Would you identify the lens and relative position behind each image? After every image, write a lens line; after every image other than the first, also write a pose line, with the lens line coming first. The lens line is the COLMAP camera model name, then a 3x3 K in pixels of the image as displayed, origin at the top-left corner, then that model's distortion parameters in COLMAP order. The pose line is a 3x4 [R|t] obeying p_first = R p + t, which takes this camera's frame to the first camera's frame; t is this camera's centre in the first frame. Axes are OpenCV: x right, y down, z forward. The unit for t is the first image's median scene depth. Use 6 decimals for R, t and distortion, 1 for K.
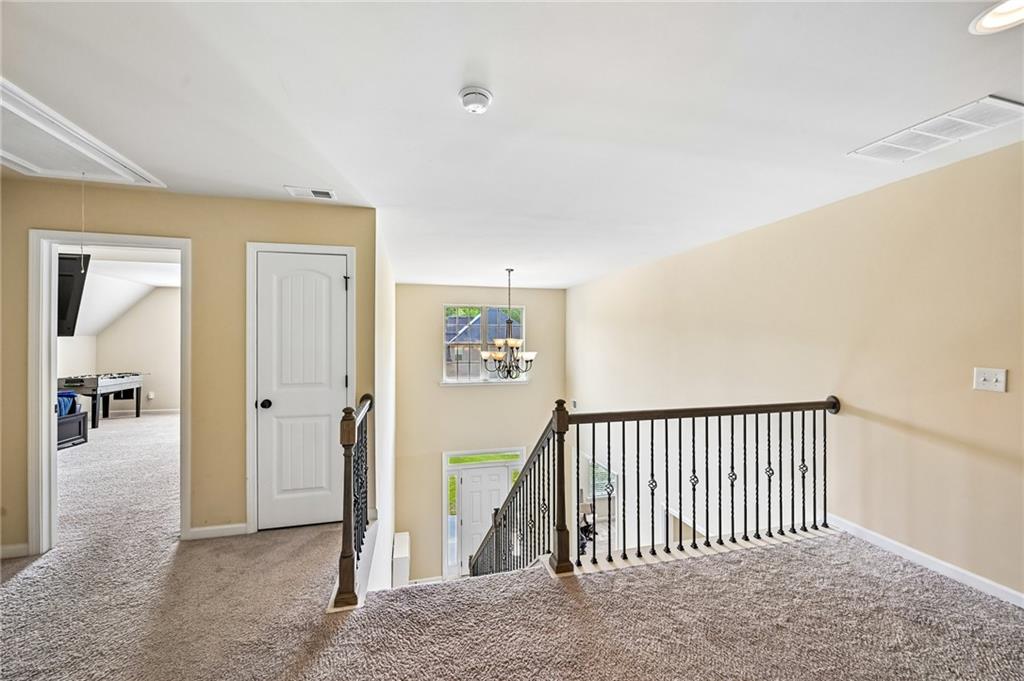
lens RADIAL K [[401.4, 0, 513.9], [0, 401.4, 341.6], [0, 0, 1]] dist [-0.001778, -0.000078]
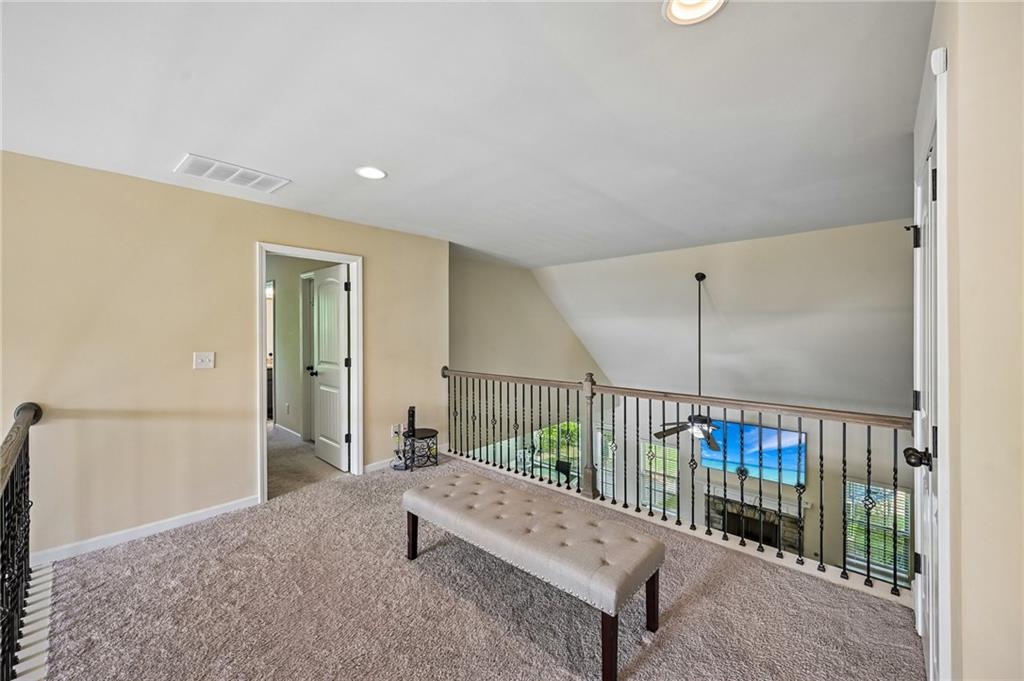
lens RADIAL K [[401.4, 0, 513.9], [0, 401.4, 332.8], [0, 0, 1]] dist [-0.001778, -0.000078]
pose [[-0.555215, 0.000471, 0.831707, -0.506491], [0.003743, 0.999991, 0.001933, 0.003016], [-0.831699, 0.004186, -0.555212, 0.864414]]
